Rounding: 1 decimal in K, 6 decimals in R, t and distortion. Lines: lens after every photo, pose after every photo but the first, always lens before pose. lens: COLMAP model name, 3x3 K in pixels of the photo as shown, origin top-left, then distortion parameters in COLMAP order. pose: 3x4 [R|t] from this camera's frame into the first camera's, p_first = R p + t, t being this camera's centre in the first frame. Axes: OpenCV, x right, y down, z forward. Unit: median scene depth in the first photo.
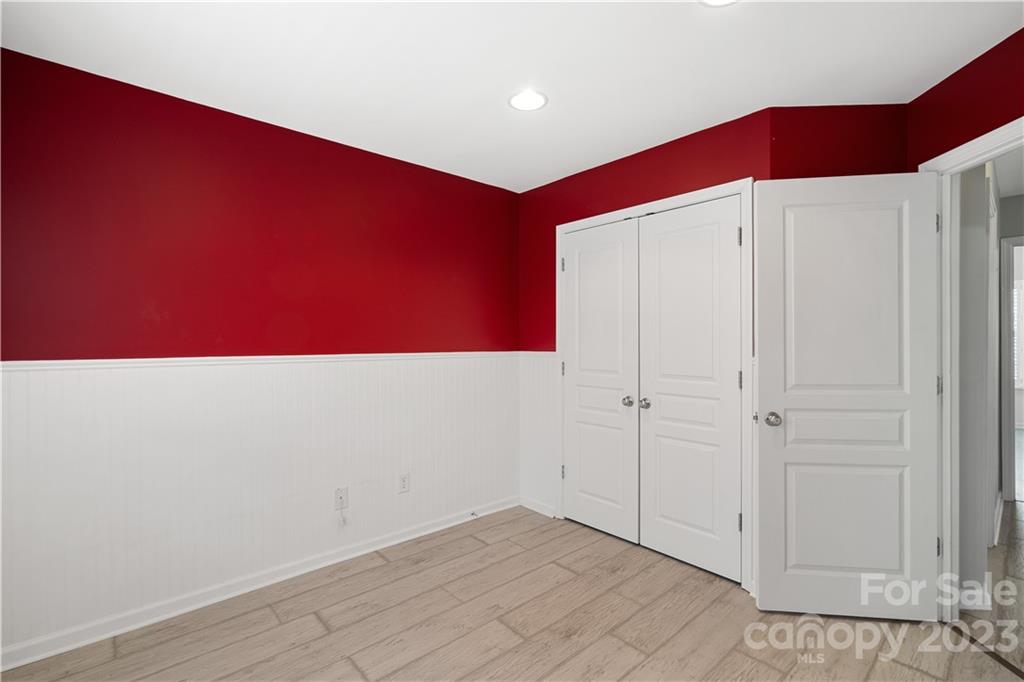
lens RADIAL K [[471.6, 0, 511.4], [0, 471.6, 339.4], [0, 0, 1]] dist [0.003970, 0.000252]
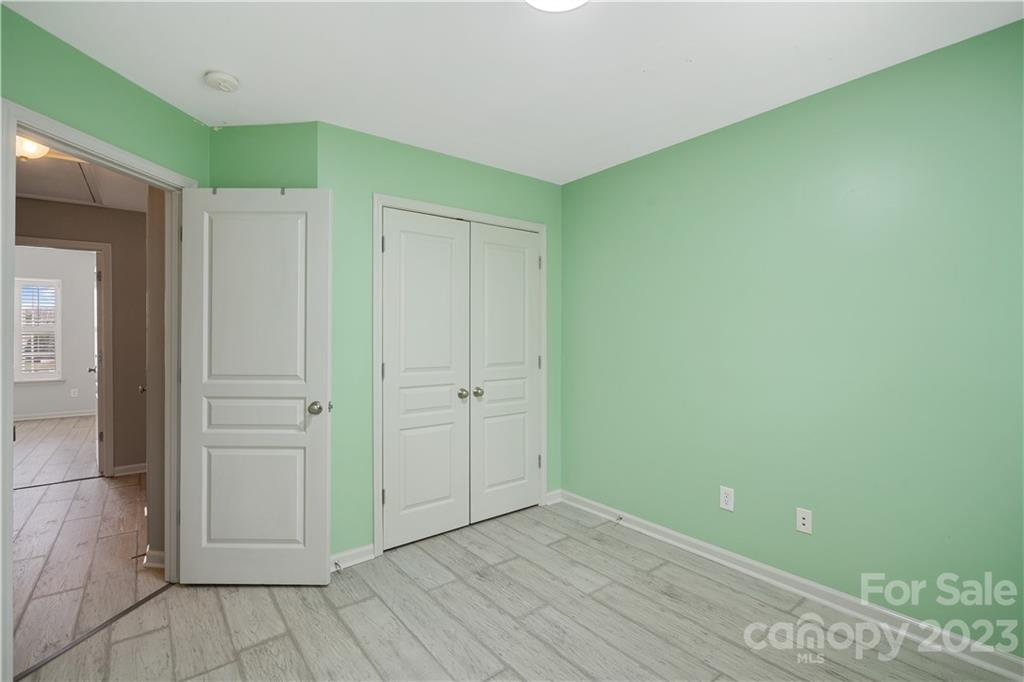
lens RADIAL K [[471.6, 0, 511.6], [0, 471.6, 335.4], [0, 0, 1]] dist [0.003970, 0.000252]
pose [[0.069428, -0.011677, 0.997519, -0.785929], [0.000390, 0.999932, 0.011678, -0.011731], [-0.997587, -0.000422, 0.069428, 0.814154]]
